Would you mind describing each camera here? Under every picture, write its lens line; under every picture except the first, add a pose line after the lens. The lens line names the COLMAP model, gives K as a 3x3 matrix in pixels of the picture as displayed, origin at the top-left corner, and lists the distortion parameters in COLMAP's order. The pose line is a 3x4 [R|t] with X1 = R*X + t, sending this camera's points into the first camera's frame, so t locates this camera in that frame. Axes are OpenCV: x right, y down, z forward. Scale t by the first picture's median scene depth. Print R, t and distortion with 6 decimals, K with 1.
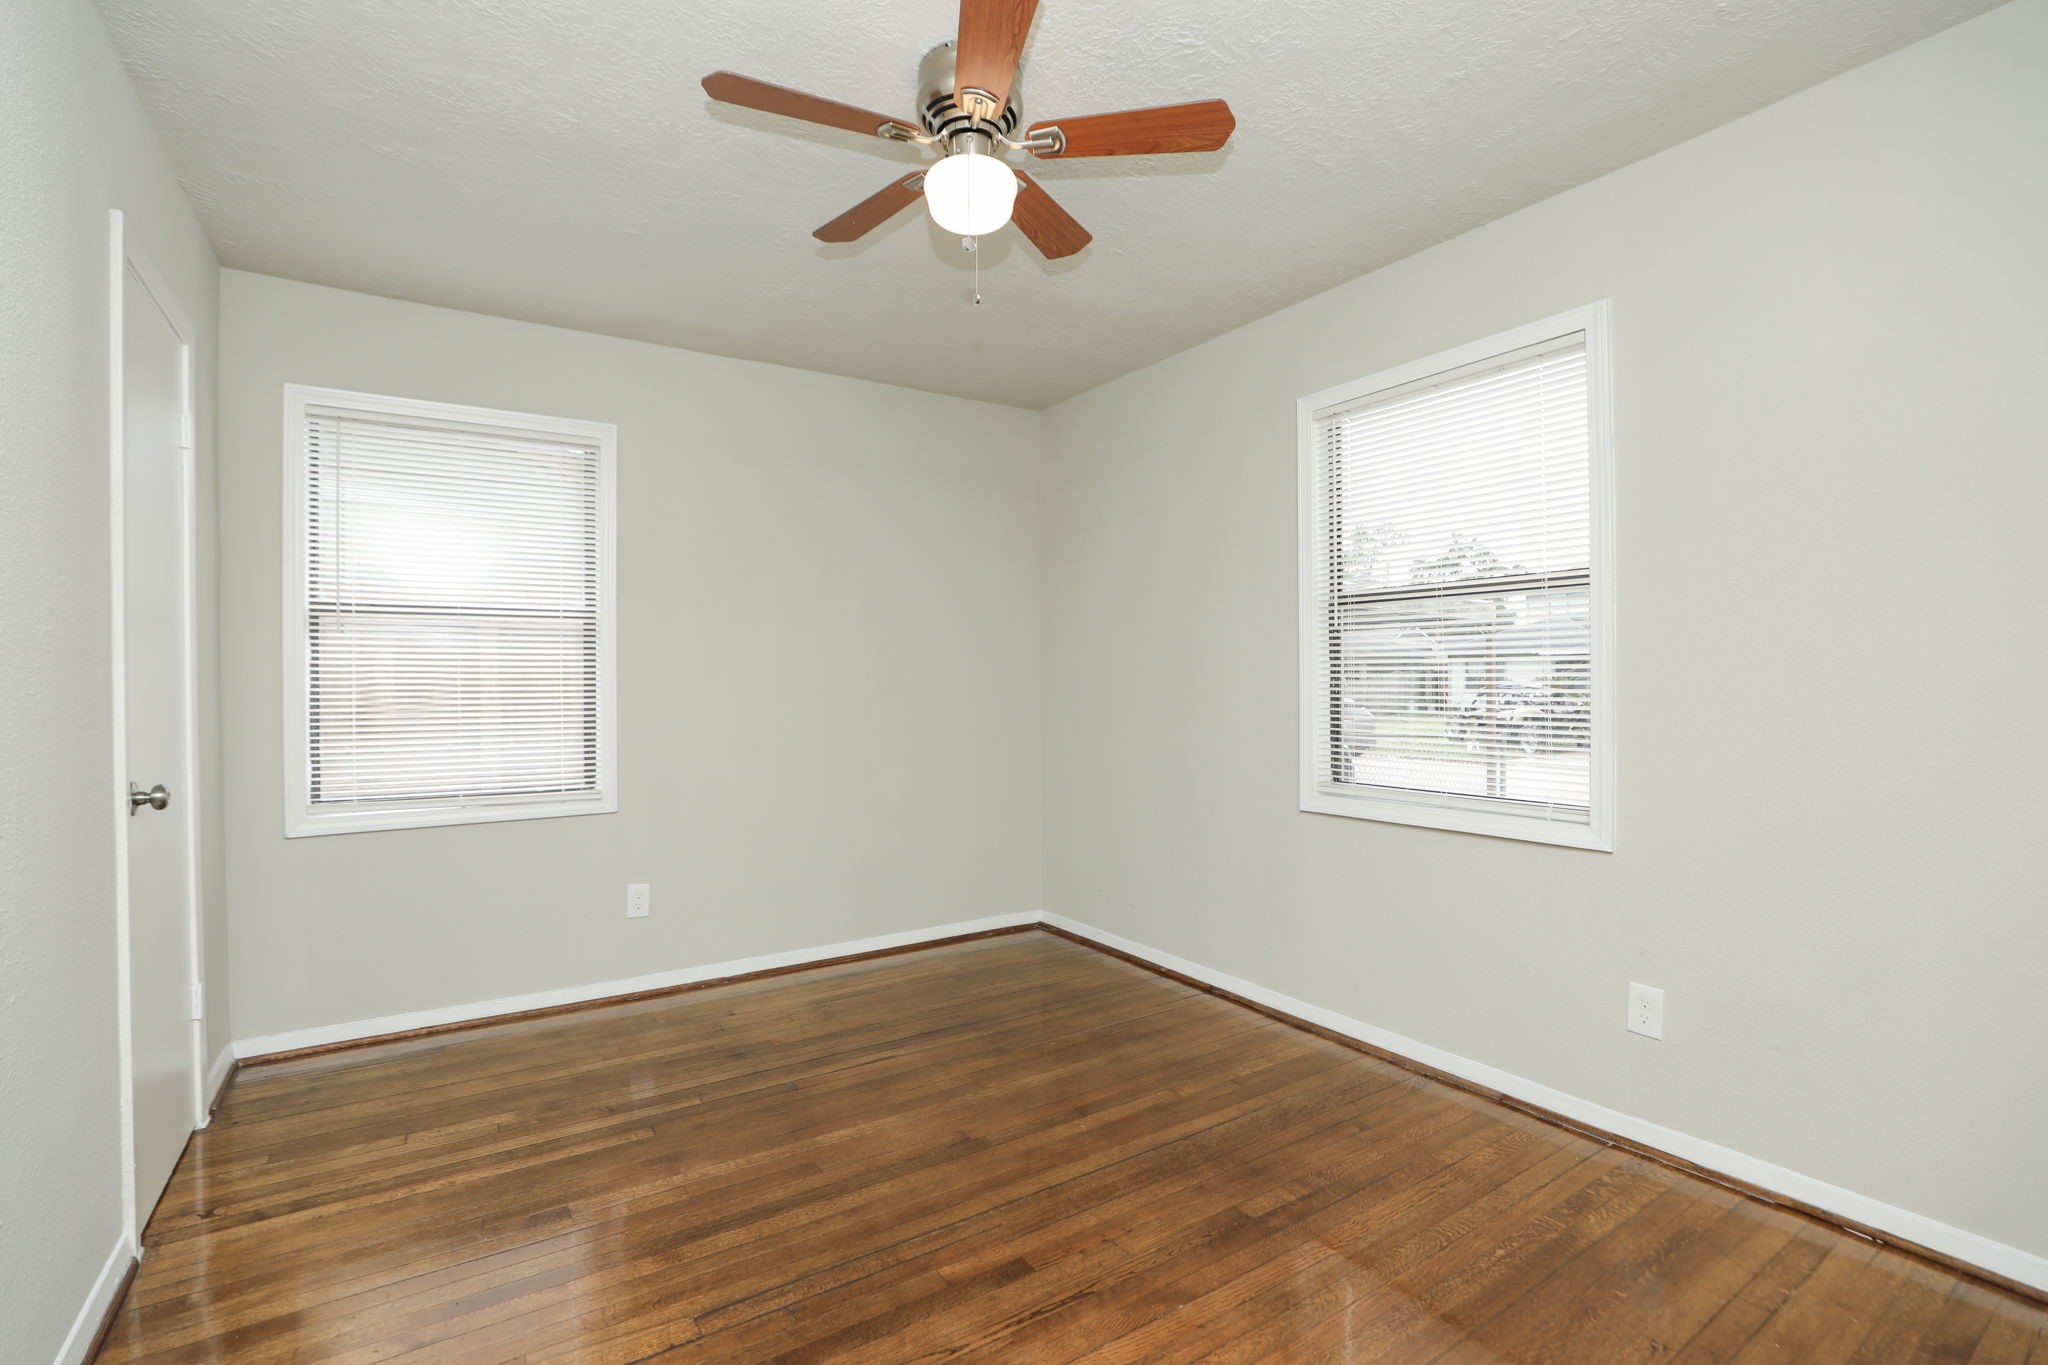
lens RADIAL K [[930.5, 0, 1019.7], [0, 930.5, 685.7], [0, 0, 1]] dist [-0.043714, 0.013805]
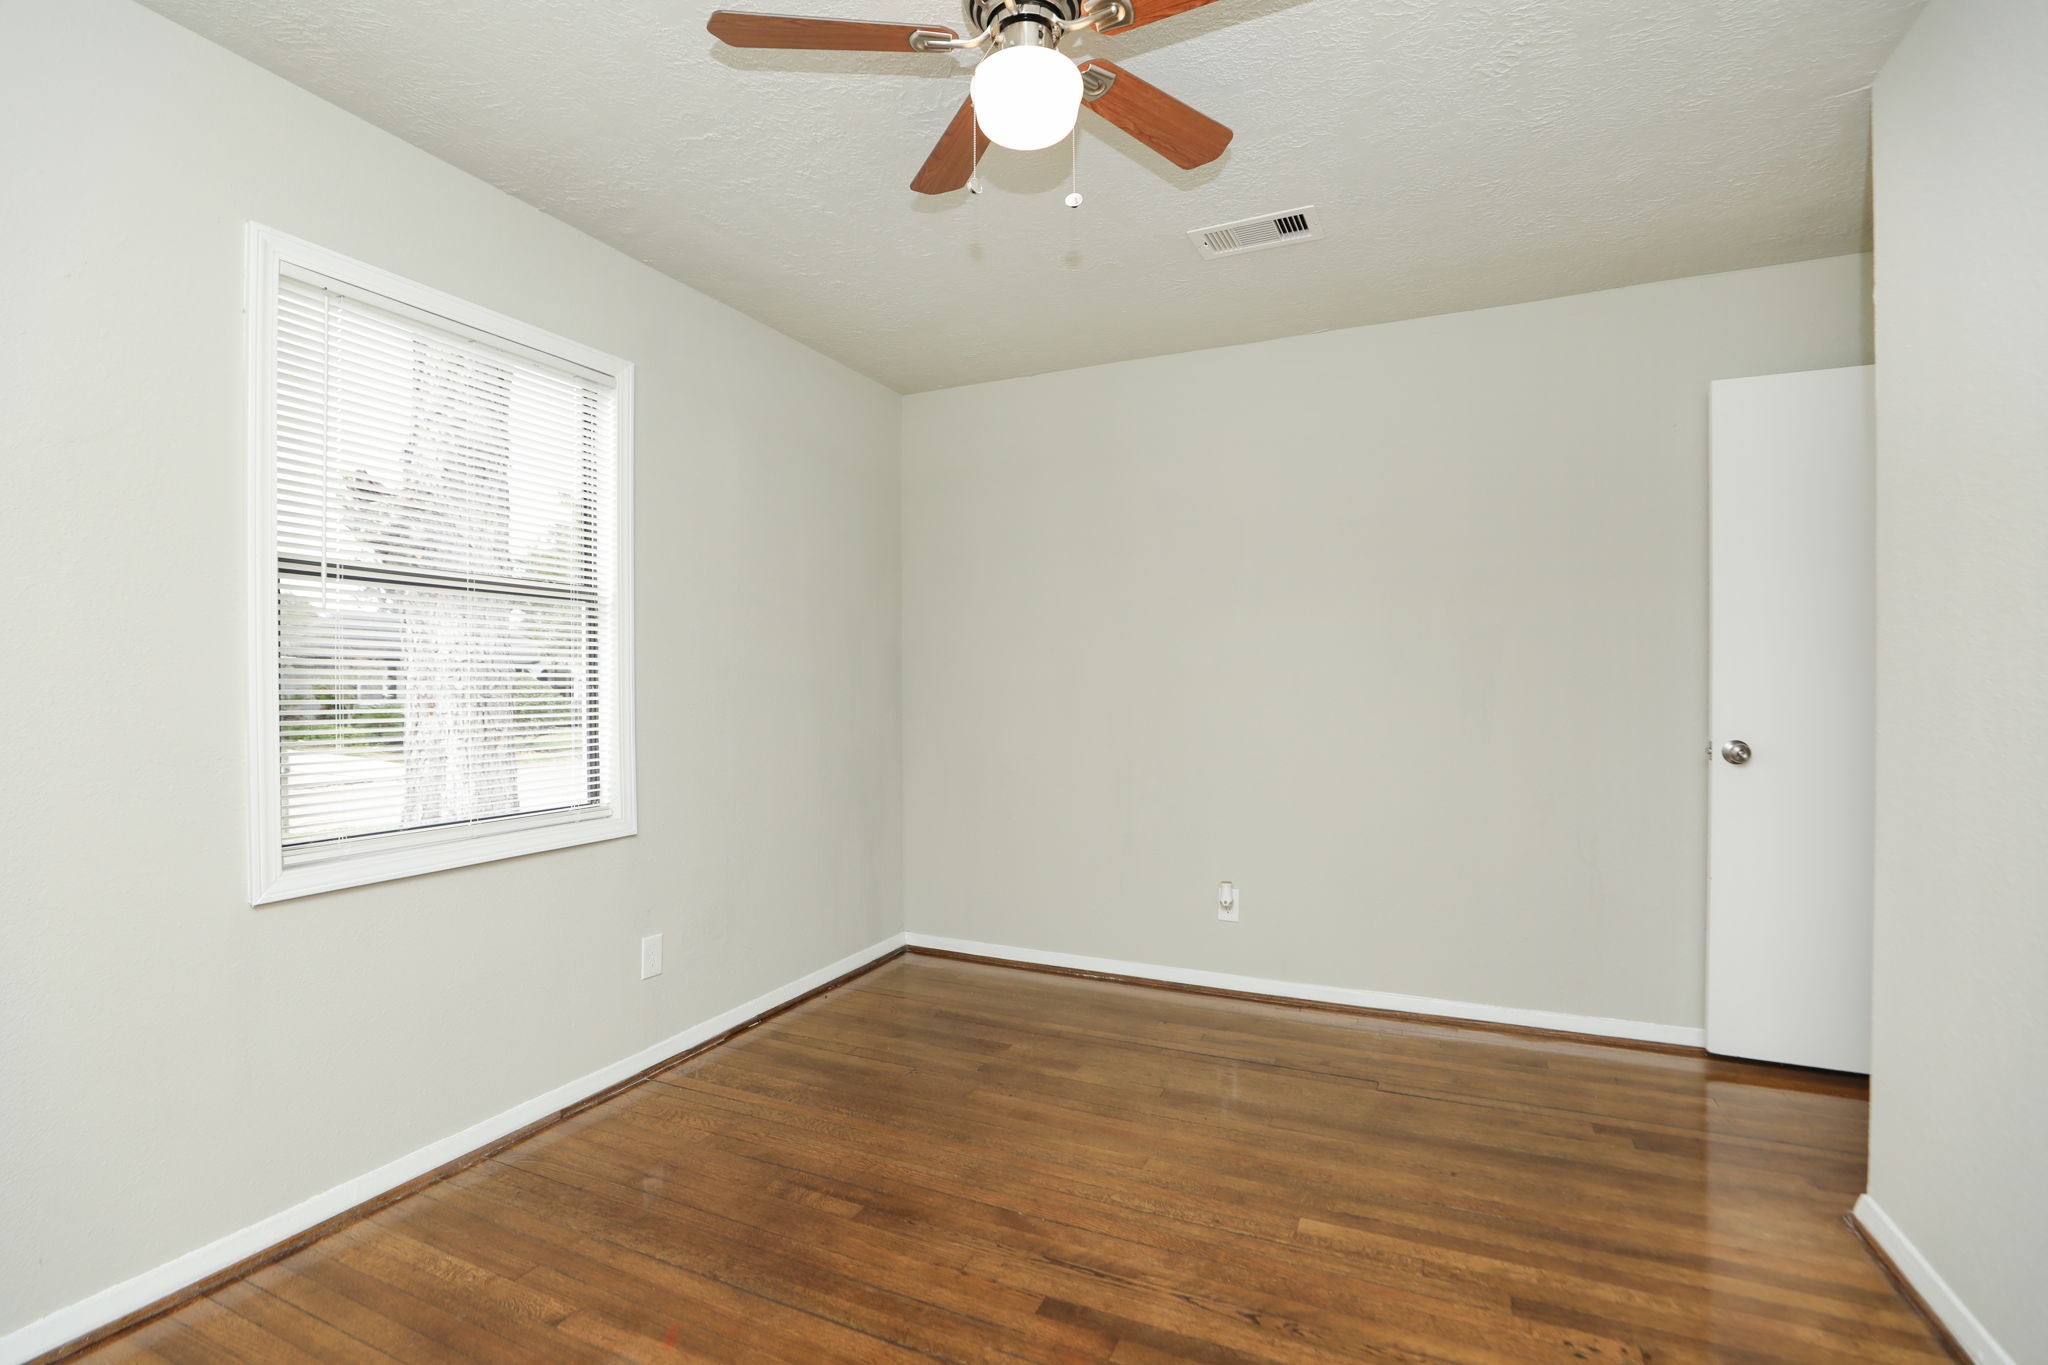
lens RADIAL K [[930.5, 0, 1019.7], [0, 930.5, 685.7], [0, 0, 1]] dist [-0.043714, 0.013805]
pose [[-0.524402, 0.002183, 0.851468, -0.657544], [0.008139, 0.999964, 0.002448, -0.007772], [-0.851432, 0.008214, -0.524400, 1.266589]]
